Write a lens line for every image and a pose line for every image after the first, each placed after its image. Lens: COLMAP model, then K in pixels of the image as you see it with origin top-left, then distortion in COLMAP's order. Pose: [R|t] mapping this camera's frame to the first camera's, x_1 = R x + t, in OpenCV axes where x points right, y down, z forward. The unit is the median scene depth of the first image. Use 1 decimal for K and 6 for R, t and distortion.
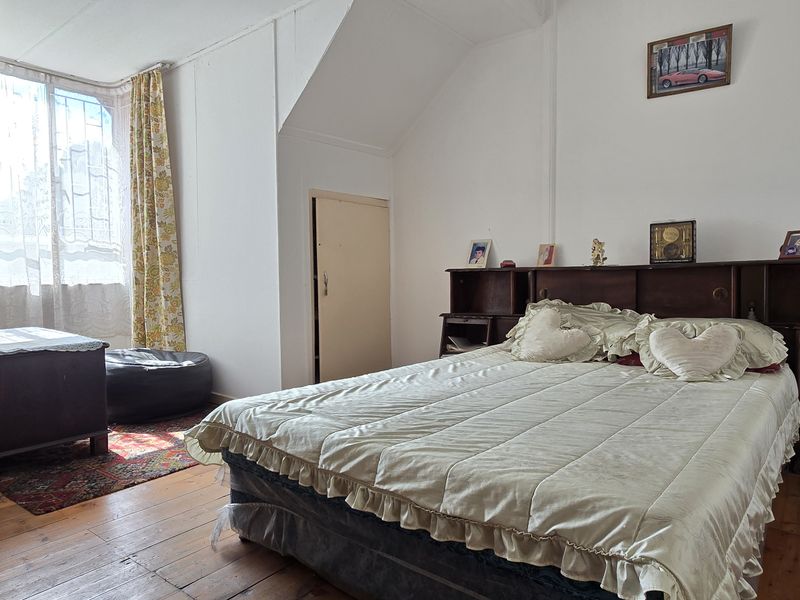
lens RADIAL K [[530.4, 0, 395.4], [0, 530.4, 302.2], [0, 0, 1]] dist [-0.002350, -0.000996]
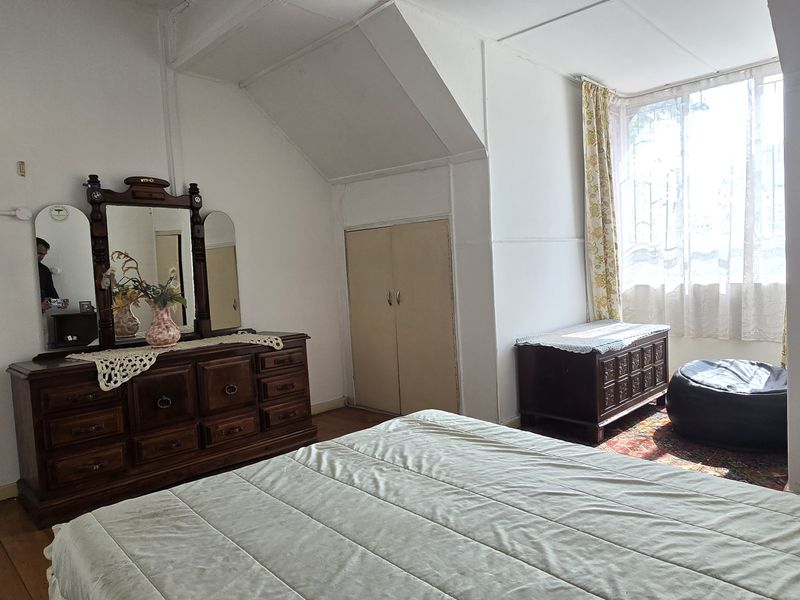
lens RADIAL K [[530.4, 0, 395.4], [0, 530.4, 302.2], [0, 0, 1]] dist [-0.002350, -0.000996]
pose [[-0.116882, 0.082238, -0.989735, 1.091030], [-0.001216, 0.996553, 0.082948, -0.206967], [0.993145, 0.010899, -0.116379, 1.203072]]
